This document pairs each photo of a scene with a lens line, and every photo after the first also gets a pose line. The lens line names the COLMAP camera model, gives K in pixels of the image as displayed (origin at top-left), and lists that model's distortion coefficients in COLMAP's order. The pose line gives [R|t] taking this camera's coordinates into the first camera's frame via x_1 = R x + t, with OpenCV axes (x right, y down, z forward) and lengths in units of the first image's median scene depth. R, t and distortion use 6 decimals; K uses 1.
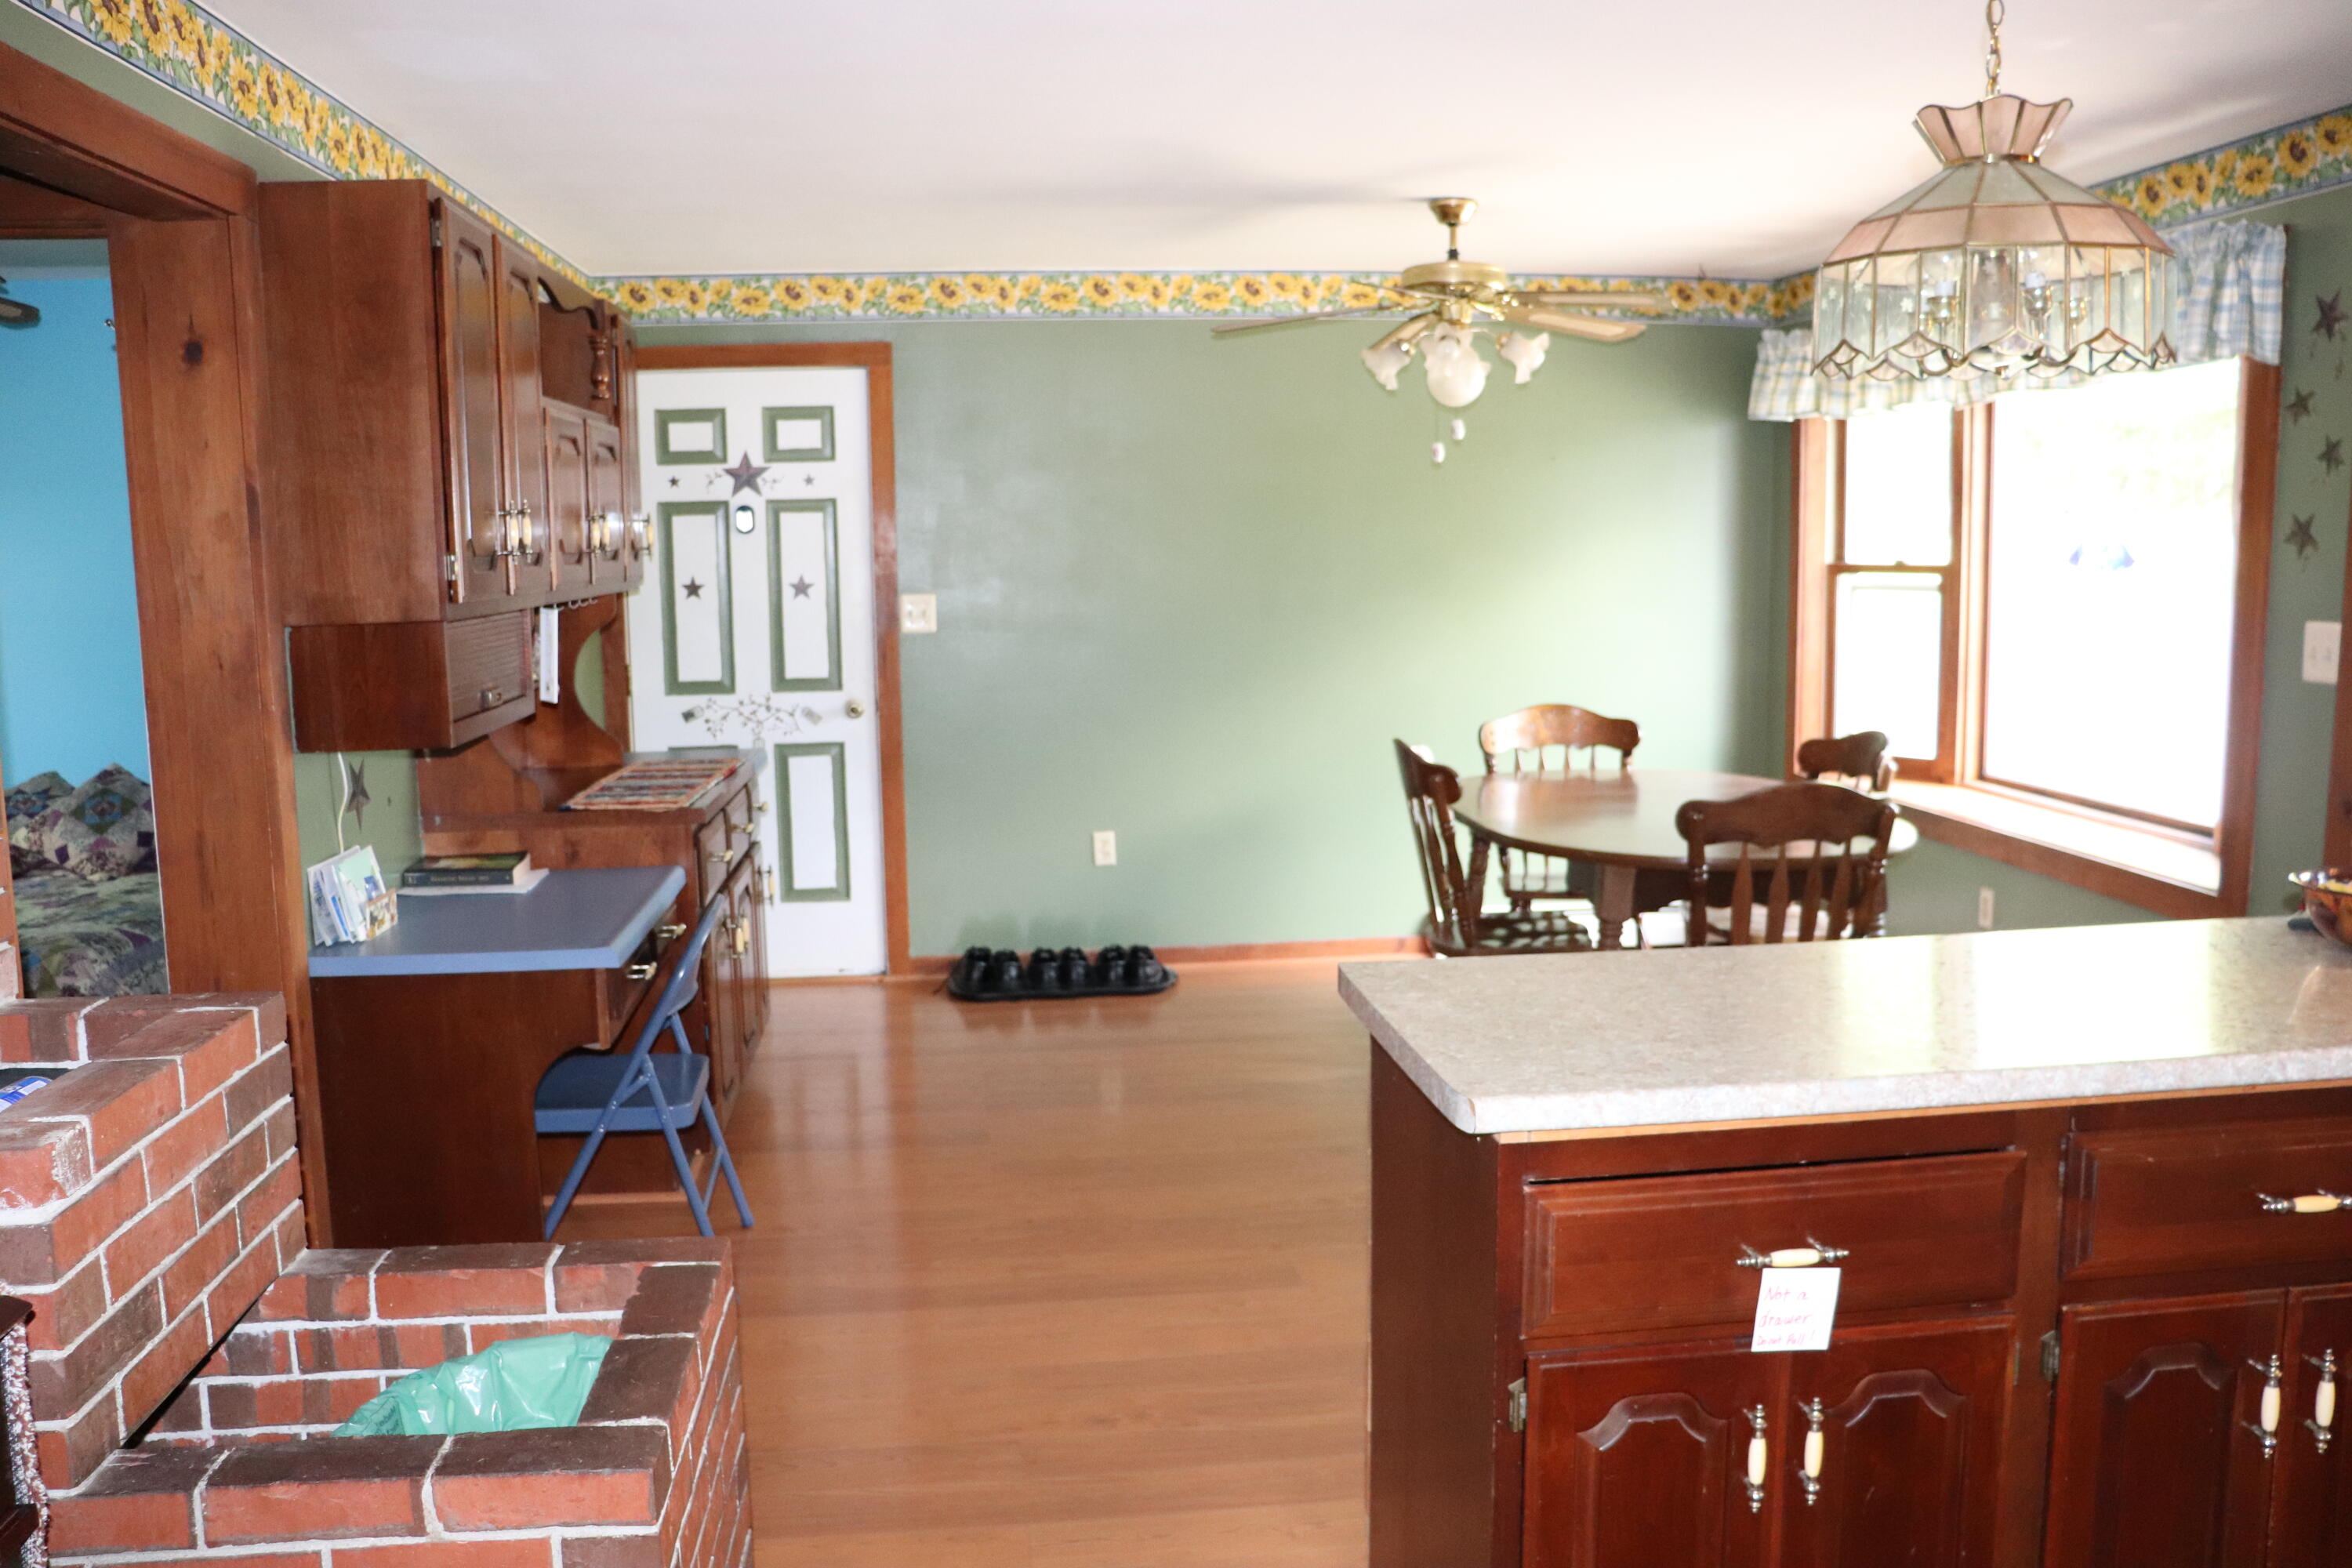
lens RADIAL K [[1916.8, 0, 1188.1], [0, 1916.8, 781.4], [0, 0, 1]] dist [-0.175846, 0.158981]
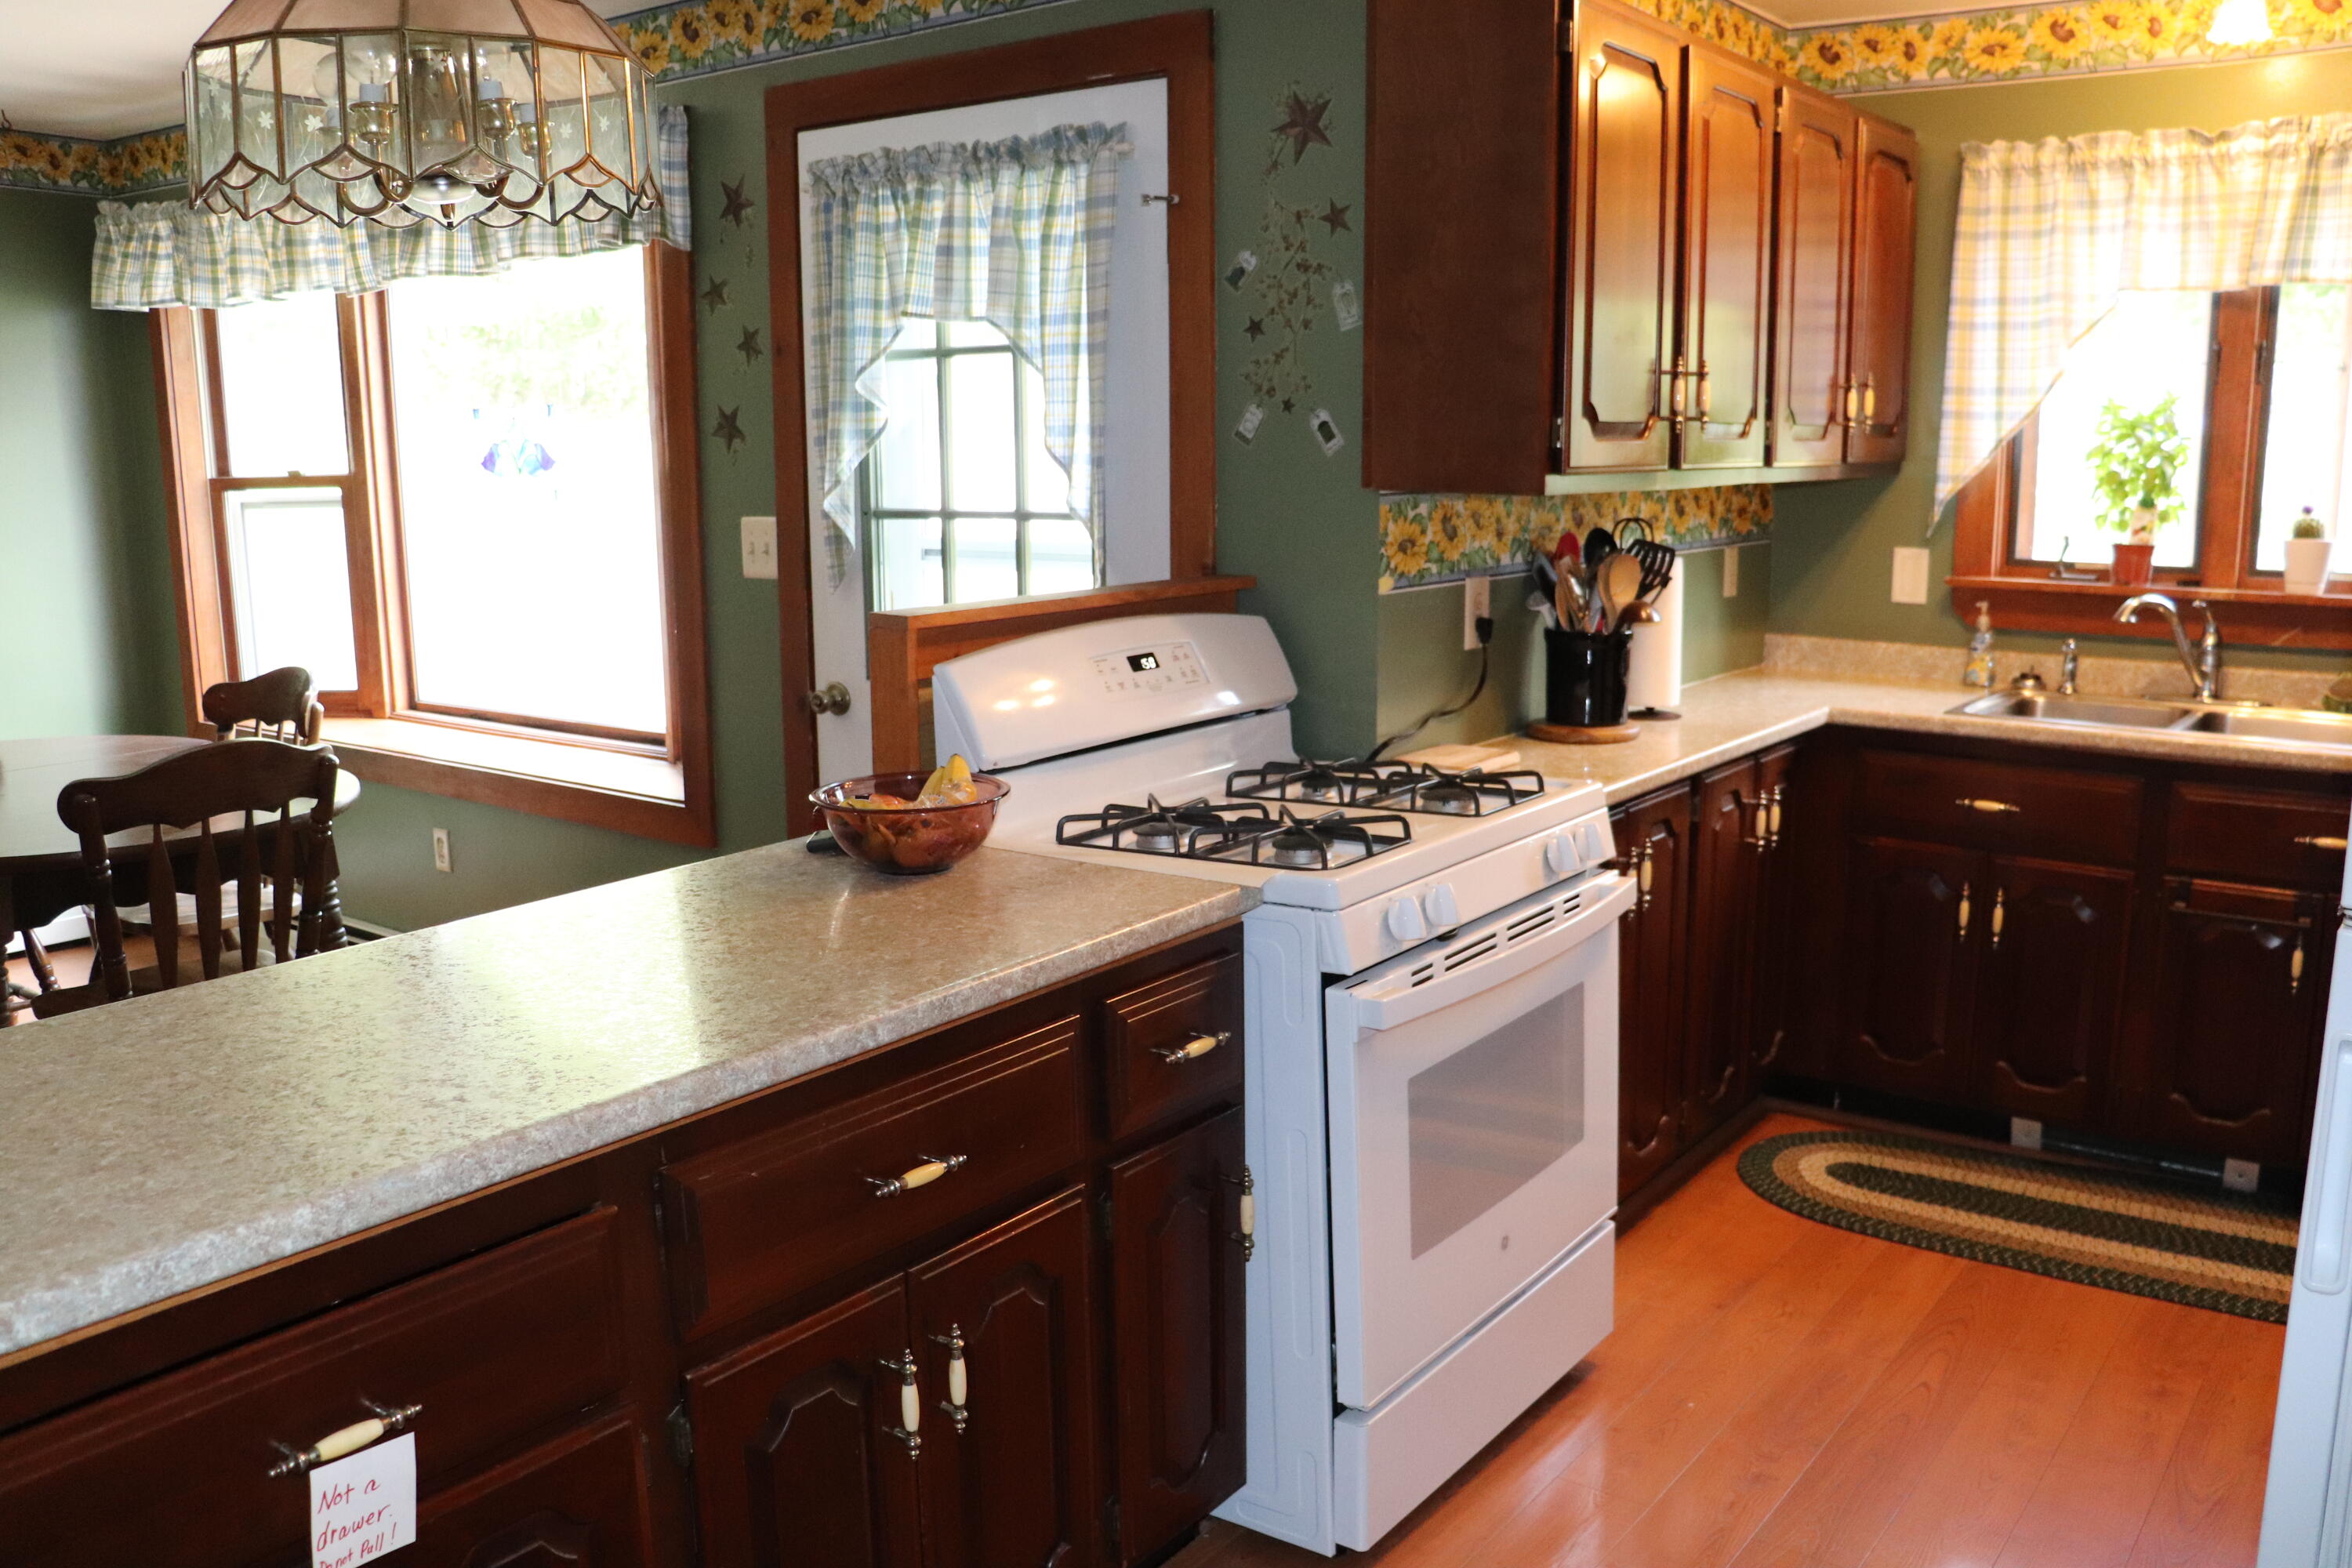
lens RADIAL K [[1917.8, 0, 1183.4], [0, 1917.8, 789.7], [0, 0, 1]] dist [-0.178435, 0.160119]
pose [[0.687189, -0.131111, 0.714550, 0.035303], [0.094869, 0.991353, 0.090664, -0.012343], [-0.720258, 0.005485, 0.693685, 0.134988]]
